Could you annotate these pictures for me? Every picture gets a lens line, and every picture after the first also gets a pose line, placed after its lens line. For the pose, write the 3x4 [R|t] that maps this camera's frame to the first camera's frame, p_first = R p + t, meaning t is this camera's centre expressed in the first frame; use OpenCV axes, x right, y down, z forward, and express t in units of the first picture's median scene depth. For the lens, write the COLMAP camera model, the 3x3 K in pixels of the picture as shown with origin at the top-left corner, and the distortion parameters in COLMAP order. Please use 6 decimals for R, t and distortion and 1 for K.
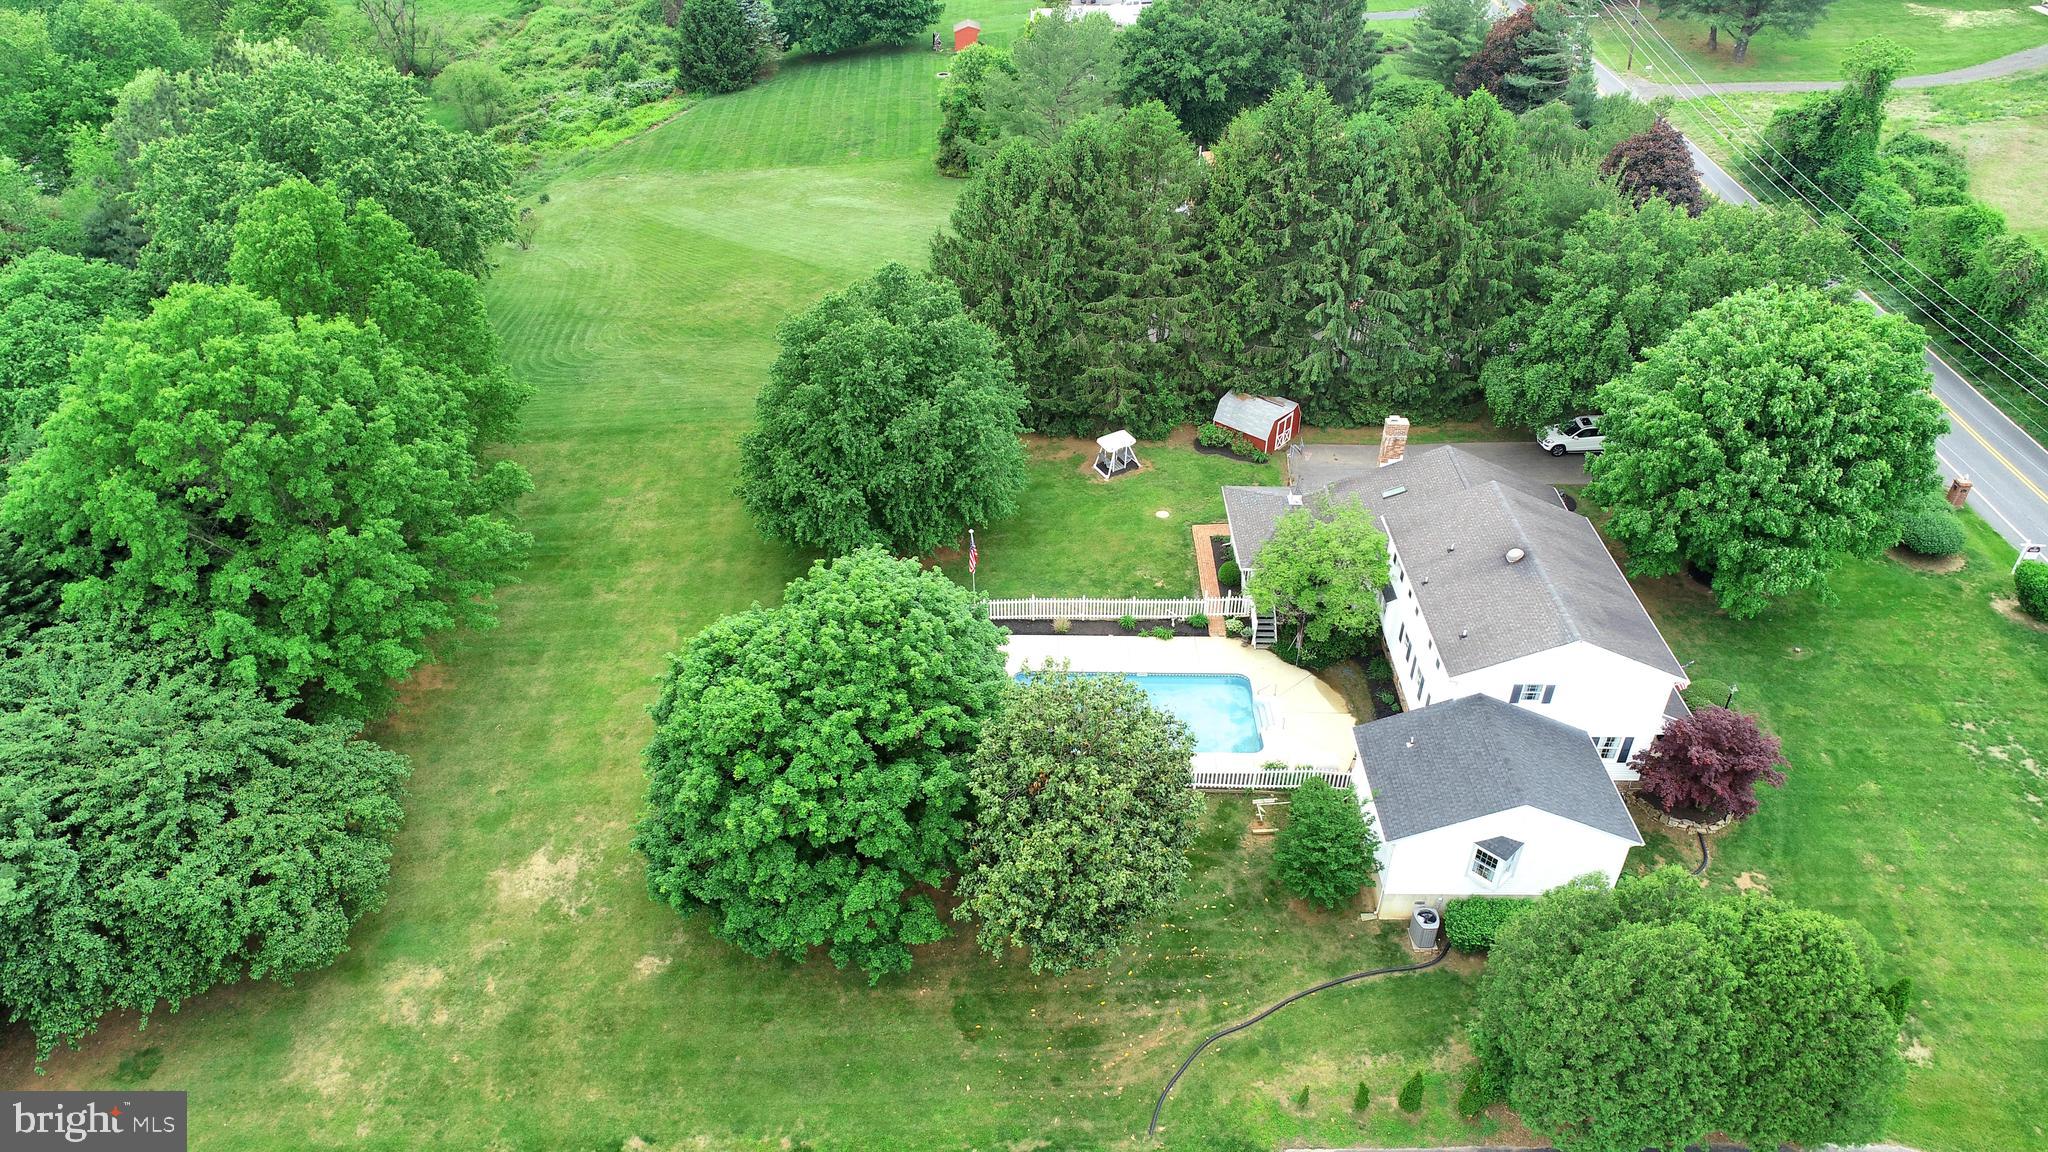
lens RADIAL K [[1366.9, 0, 1003.3], [0, 1366.9, 580.0], [0, 0, 1]] dist [-0.001379, -0.000419]
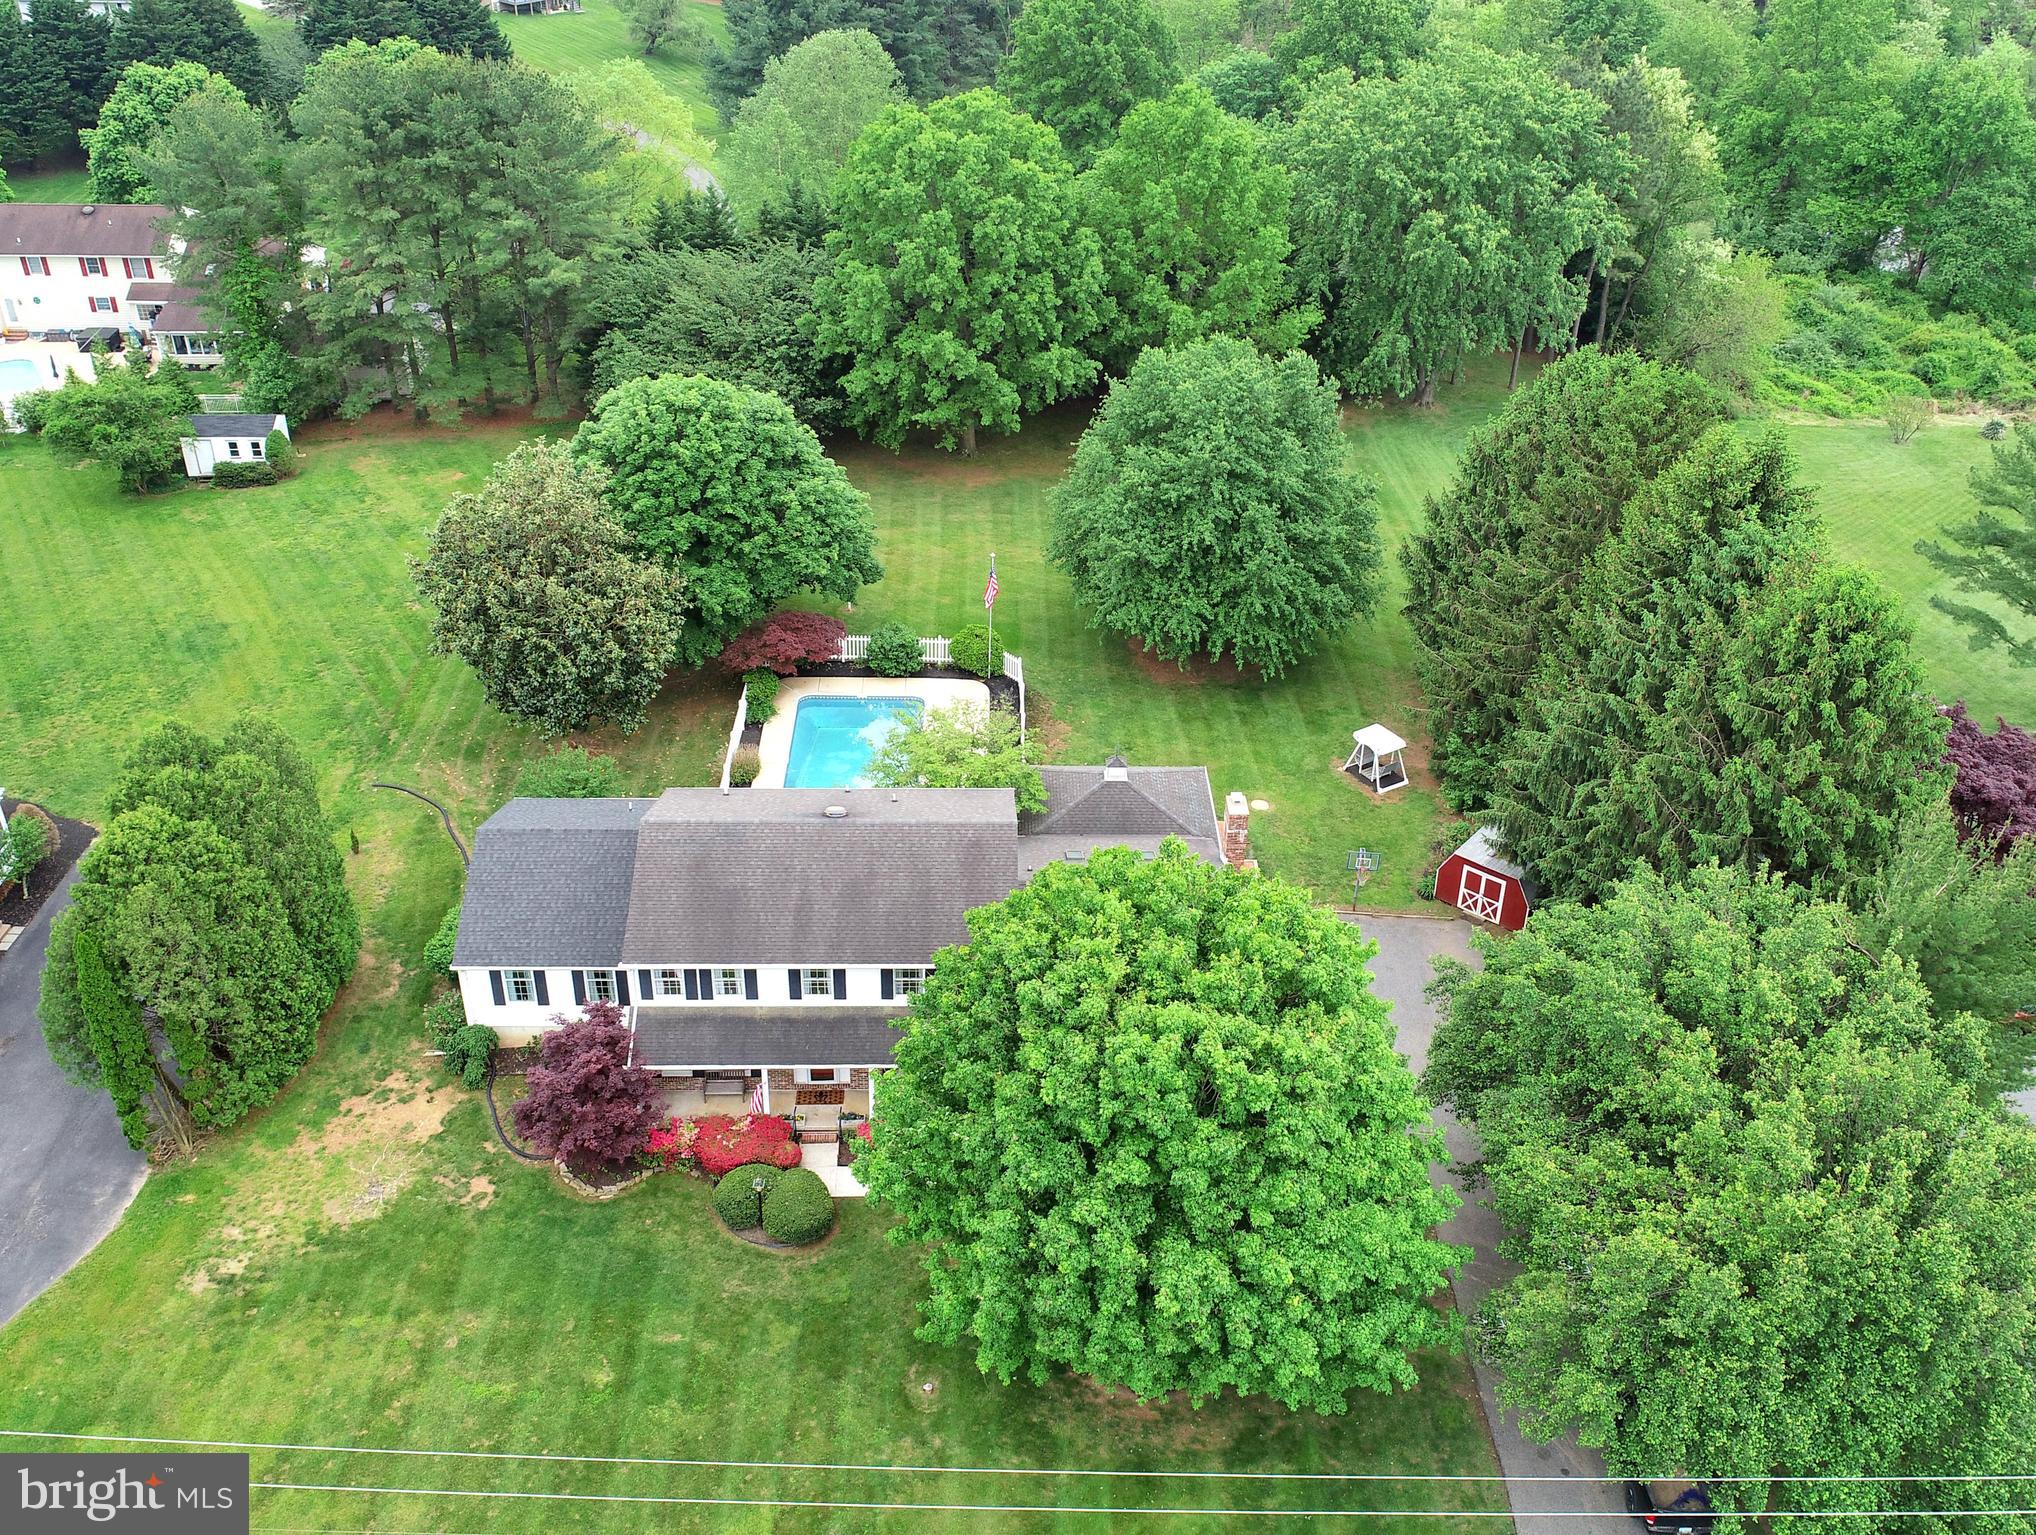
lens RADIAL K [[1856.5, 0, 1059.9], [0, 1856.5, 771.2], [0, 0, 1]] dist [0.000141, 0.000000]
pose [[0.033697, 0.536583, -0.843175, 1.051831], [-0.608644, 0.680185, 0.408535, -0.447759], [0.792727, 0.499427, 0.349508, 0.621513]]
